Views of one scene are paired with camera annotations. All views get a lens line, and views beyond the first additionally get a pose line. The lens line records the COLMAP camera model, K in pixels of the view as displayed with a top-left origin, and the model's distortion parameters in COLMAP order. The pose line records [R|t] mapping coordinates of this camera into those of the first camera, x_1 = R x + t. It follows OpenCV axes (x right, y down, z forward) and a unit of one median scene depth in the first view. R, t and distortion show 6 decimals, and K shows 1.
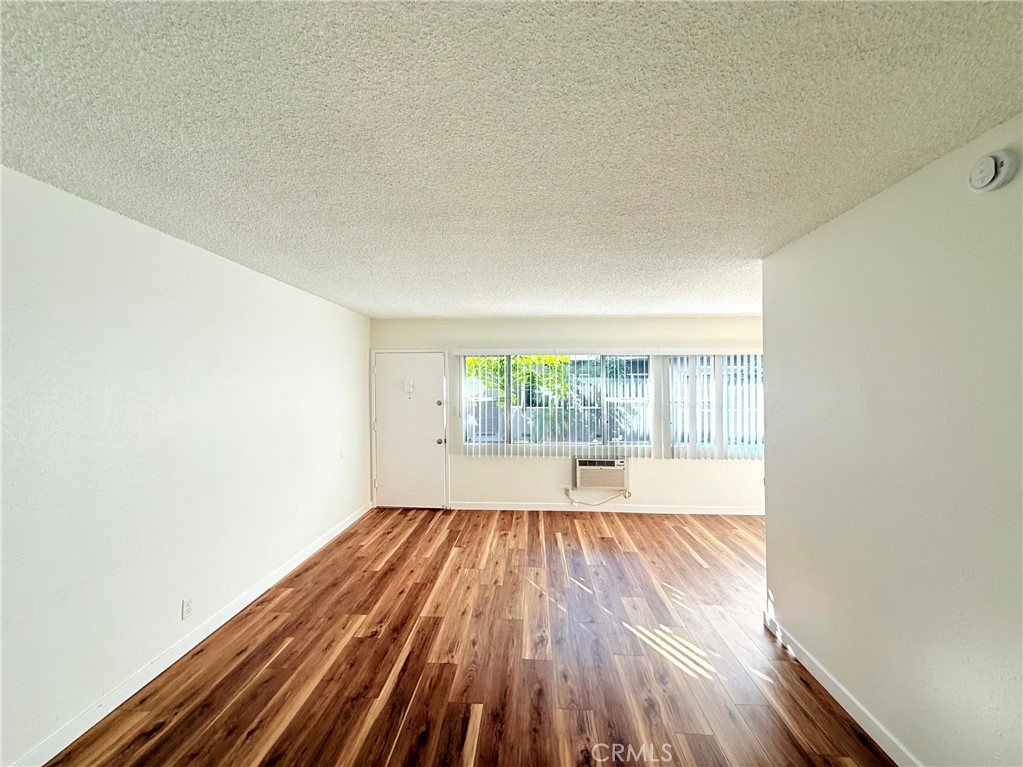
lens RADIAL K [[407.8, 0, 510.9], [0, 407.8, 381.6], [0, 0, 1]] dist [0.001547, 0.000340]
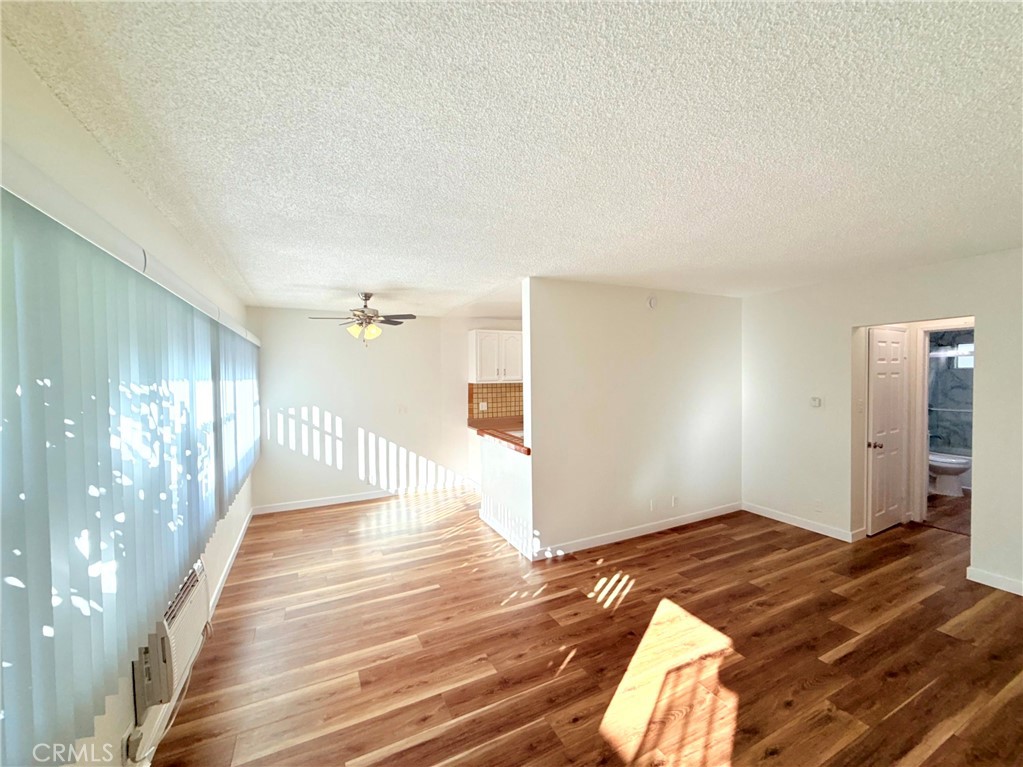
lens RADIAL K [[407.8, 0, 514.1], [0, 407.8, 381.9], [0, 0, 1]] dist [0.001547, 0.000340]
pose [[-0.497019, -0.009317, 0.867690, -0.268529], [0.004827, 0.999897, 0.013502, 0.007068], [-0.867726, 0.010899, -0.496923, 0.984400]]
